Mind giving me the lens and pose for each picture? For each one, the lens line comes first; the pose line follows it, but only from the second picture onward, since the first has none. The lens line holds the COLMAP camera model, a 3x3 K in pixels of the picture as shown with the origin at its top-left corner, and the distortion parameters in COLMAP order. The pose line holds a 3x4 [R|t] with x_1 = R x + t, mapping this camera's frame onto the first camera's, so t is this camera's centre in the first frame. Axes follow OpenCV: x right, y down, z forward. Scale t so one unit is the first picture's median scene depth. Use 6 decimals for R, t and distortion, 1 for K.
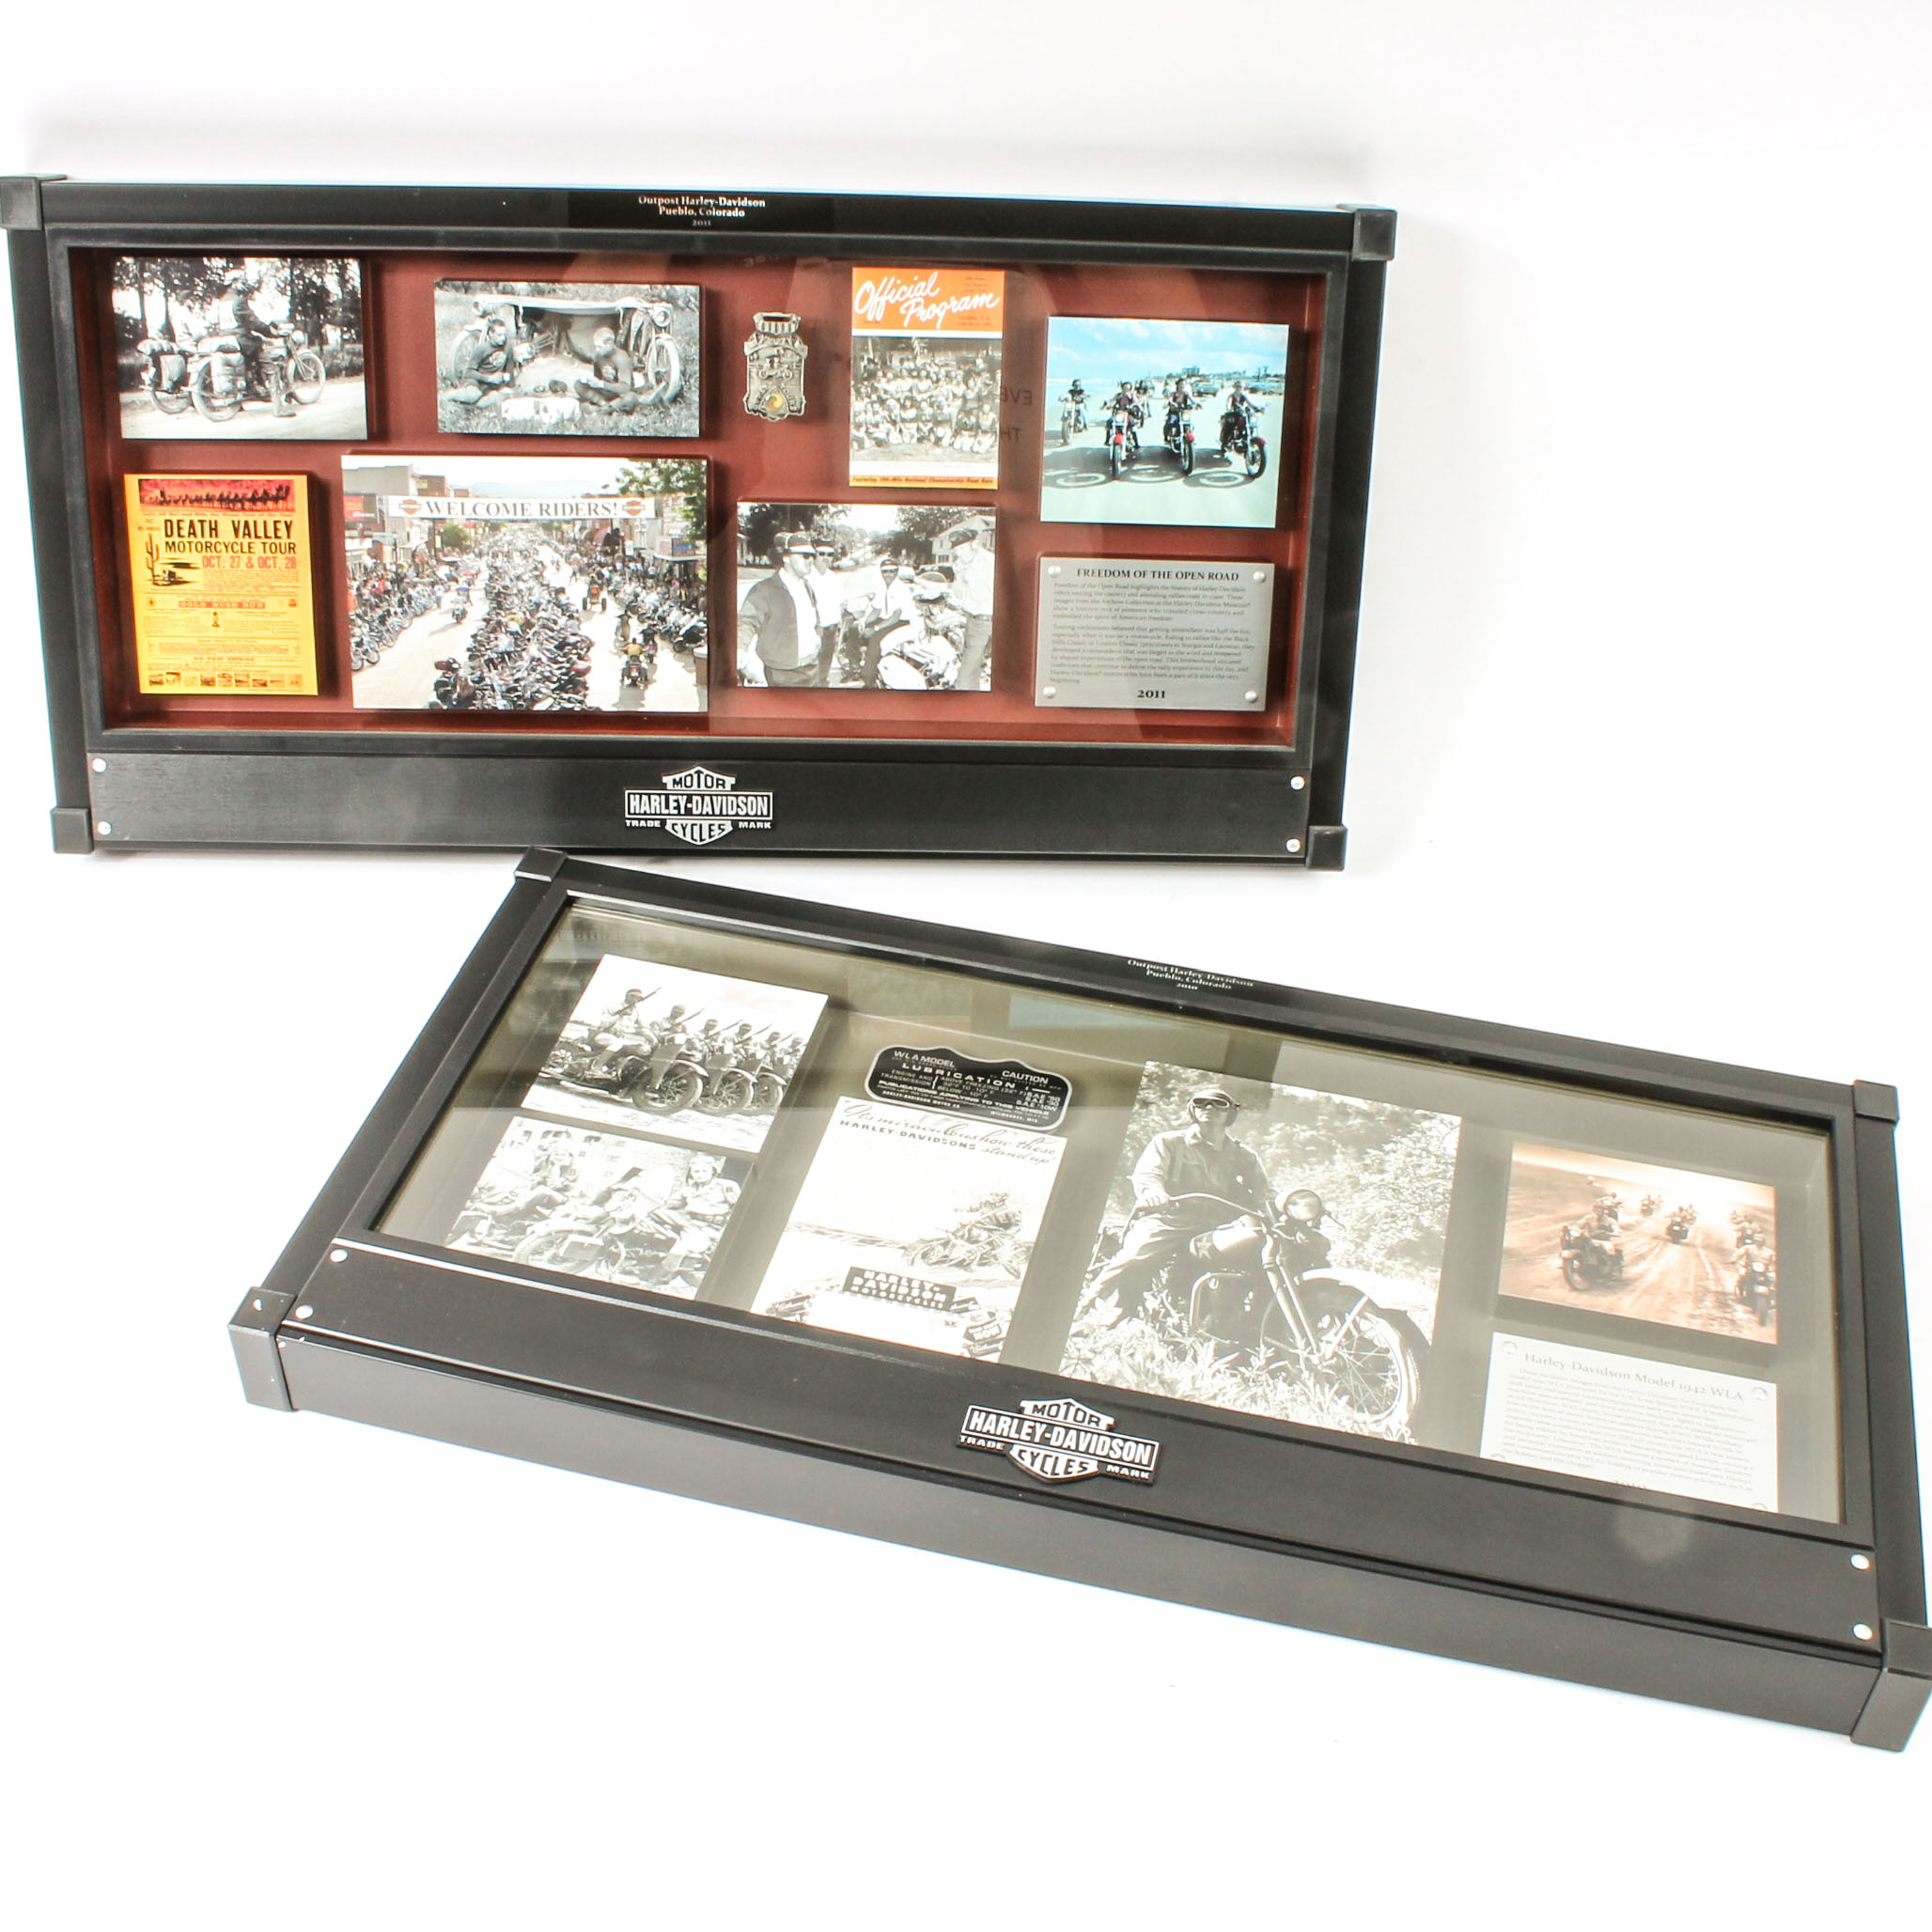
lens RADIAL K [[2433.6, 0, 1010.7], [0, 2433.6, 951.3], [0, 0, 1]] dist [-0.141278, 0.000000]
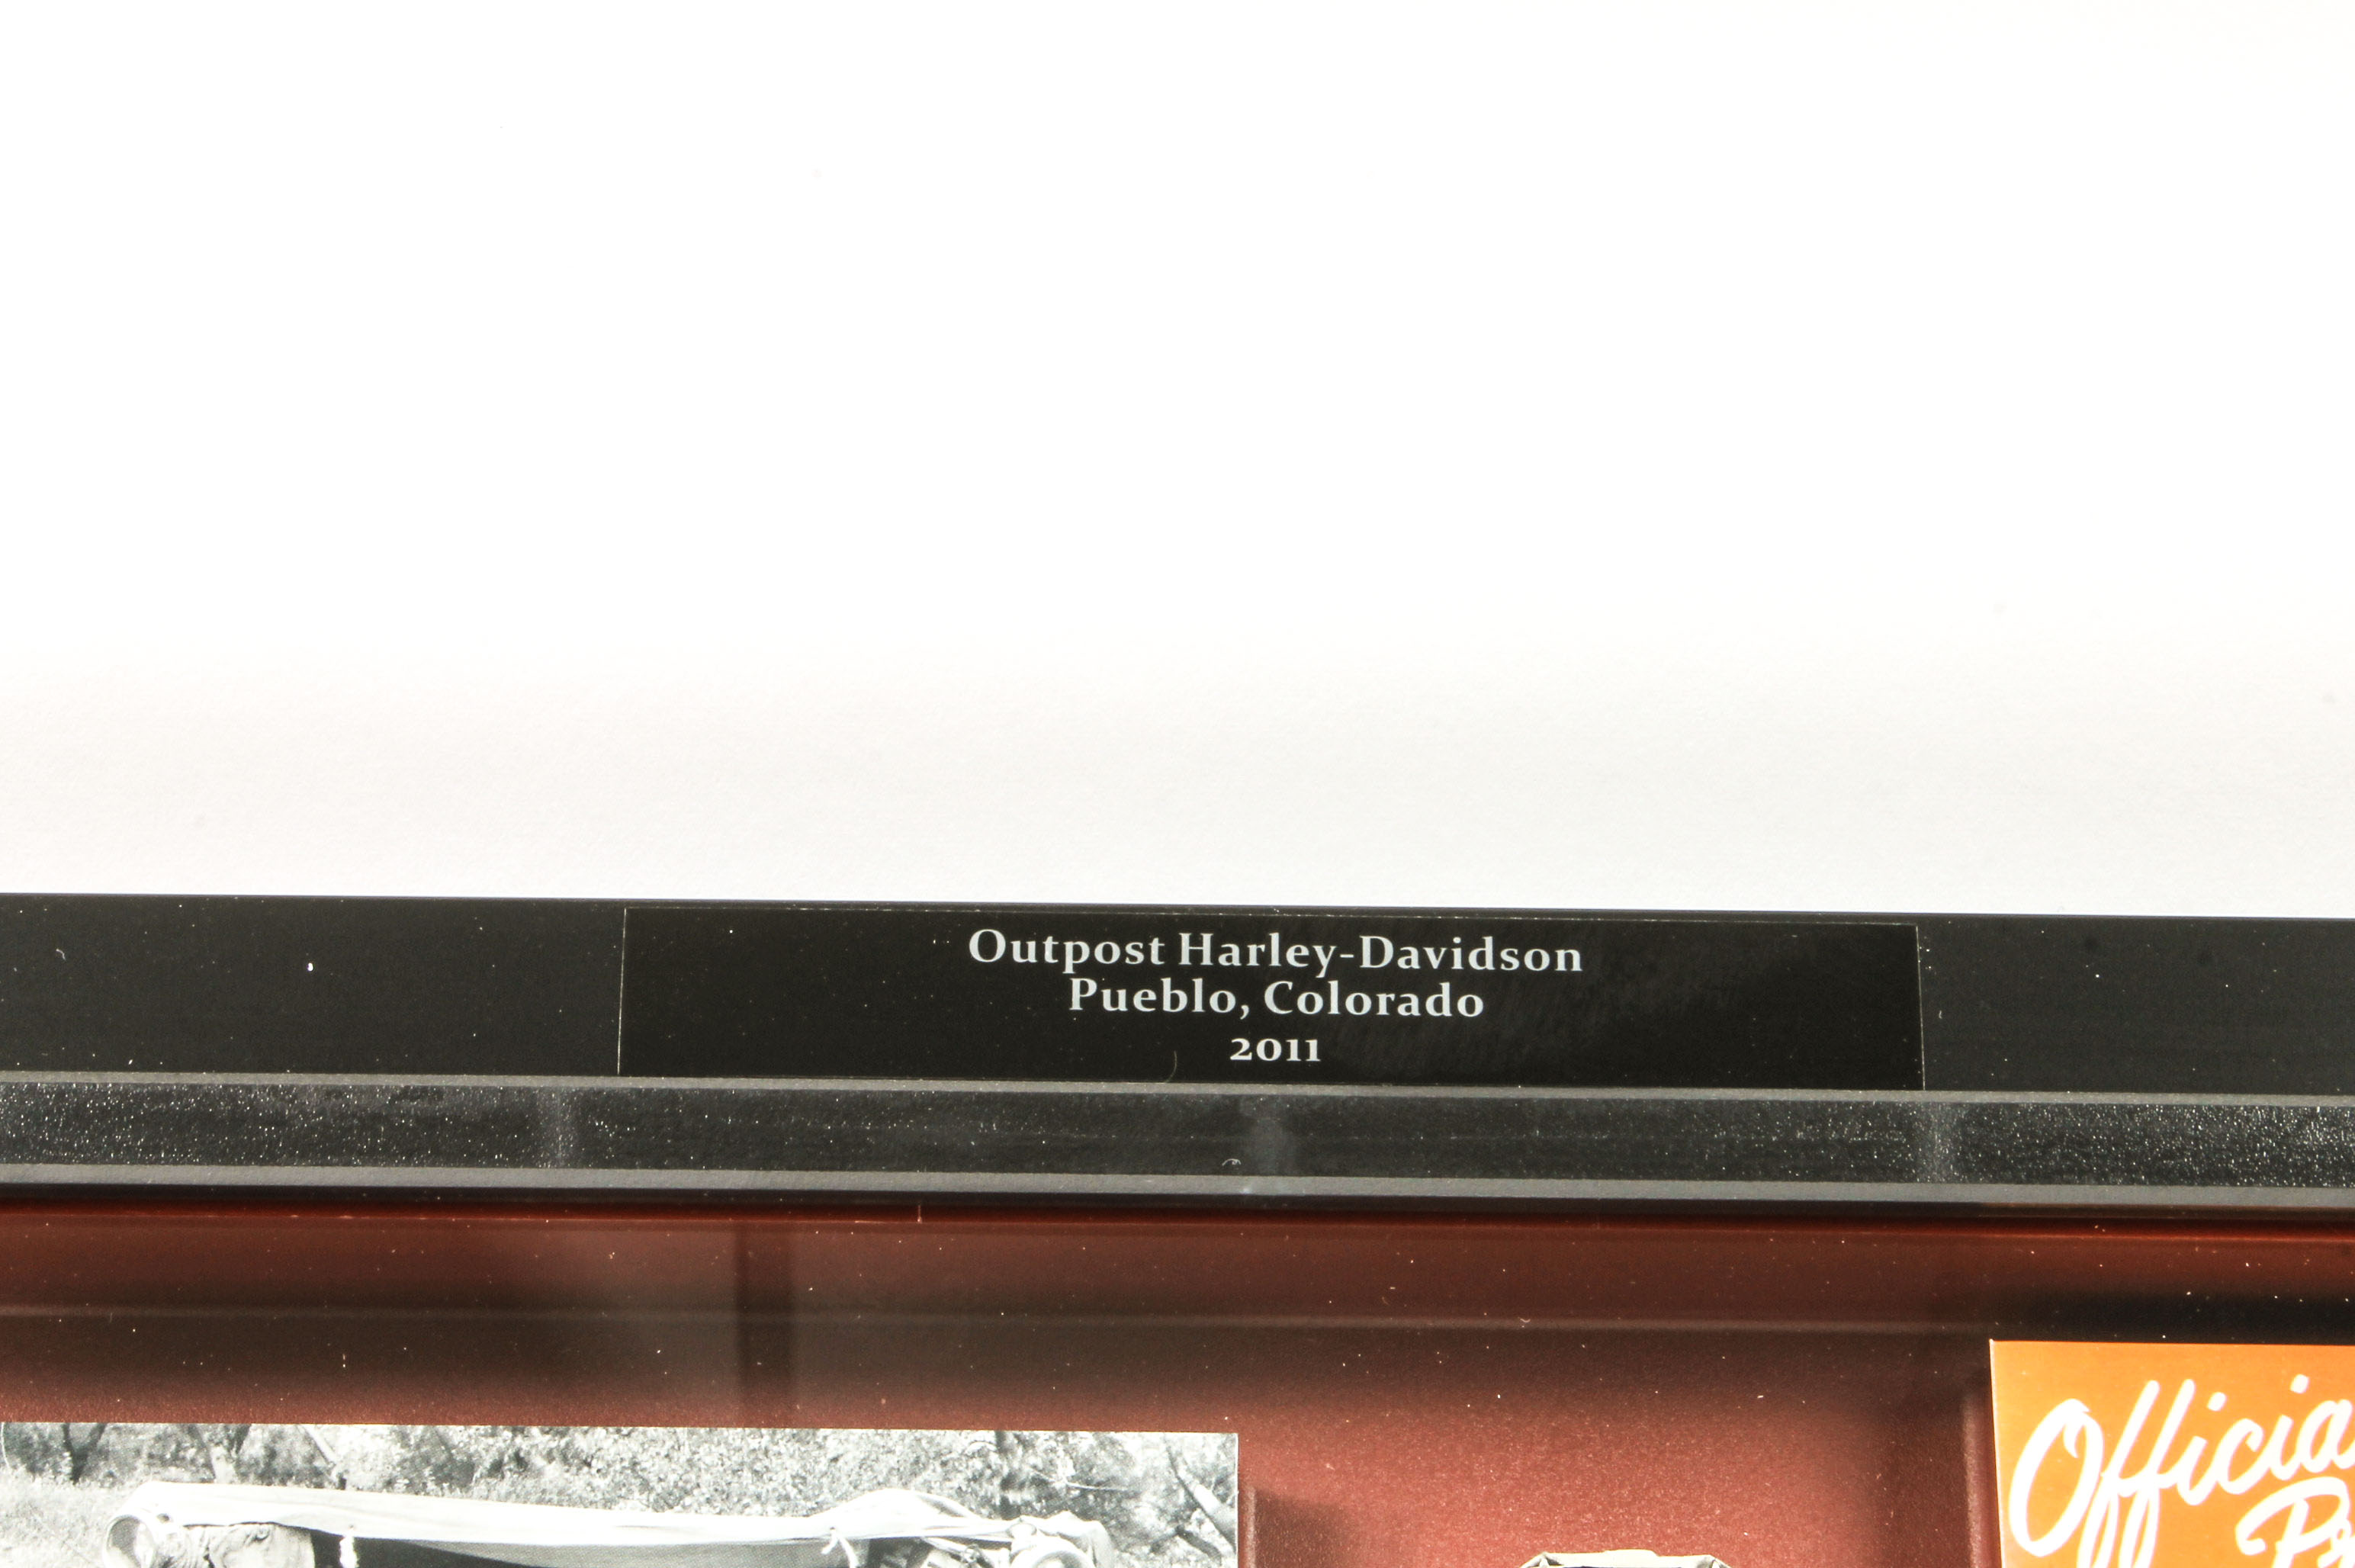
lens RADIAL K [[5668.0, 0, 1160.2], [0, 5668.0, 786.0], [0, 0, 1]] dist [0.087531, 0.000000]
pose [[0.998940, -0.041473, -0.019966, -0.121207], [0.018440, 0.758016, -0.651975, -0.005734], [0.042174, 0.650916, 0.757978, 0.584484]]
